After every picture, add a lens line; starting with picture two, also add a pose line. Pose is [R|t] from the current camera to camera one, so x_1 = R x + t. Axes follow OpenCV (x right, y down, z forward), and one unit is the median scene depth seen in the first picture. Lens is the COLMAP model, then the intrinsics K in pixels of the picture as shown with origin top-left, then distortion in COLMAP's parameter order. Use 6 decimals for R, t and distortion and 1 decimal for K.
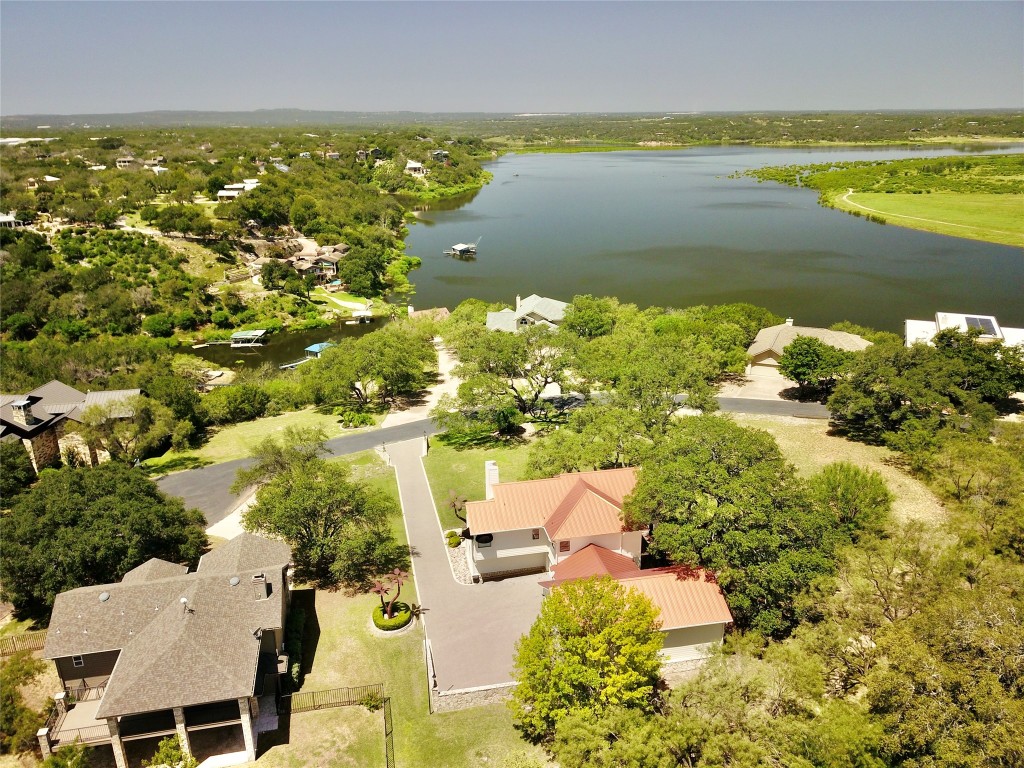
lens RADIAL K [[791.1, 0, 515.3], [0, 791.1, 382.4], [0, 0, 1]] dist [0.003340, -0.001709]
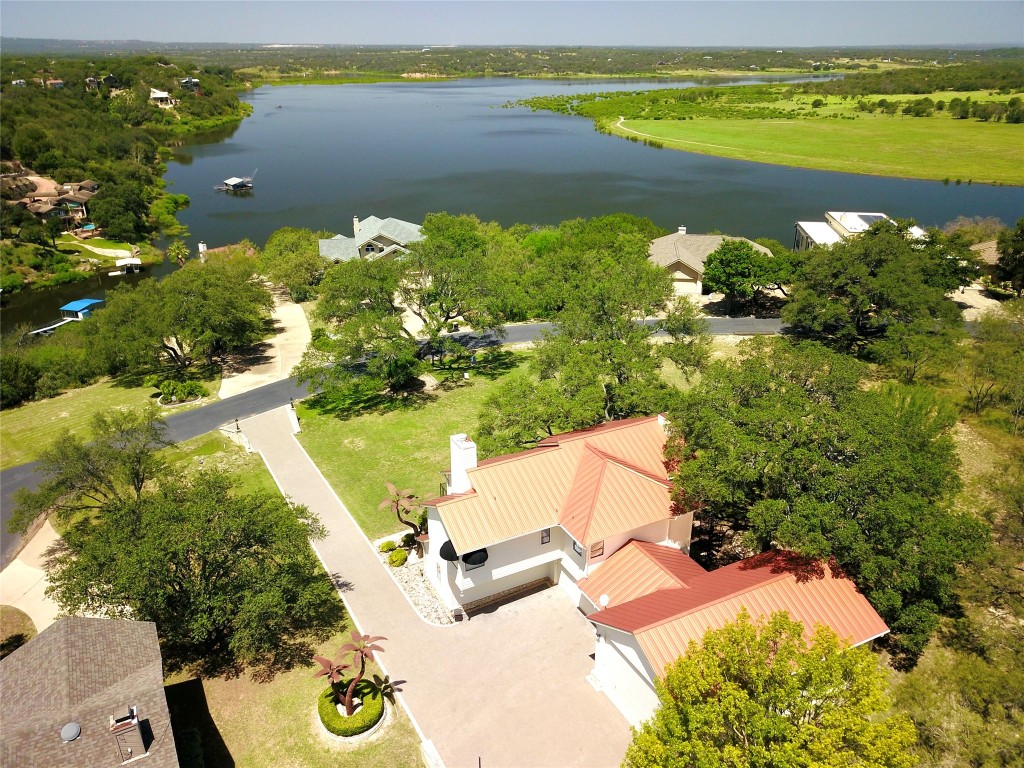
lens RADIAL K [[791.1, 0, 511.4], [0, 791.1, 386.6], [0, 0, 1]] dist [0.003340, -0.001709]
pose [[0.960784, -0.099896, 0.258680, -0.071232], [0.079284, 0.992876, 0.088948, 0.002340], [-0.265723, -0.064950, 0.961859, 0.166000]]
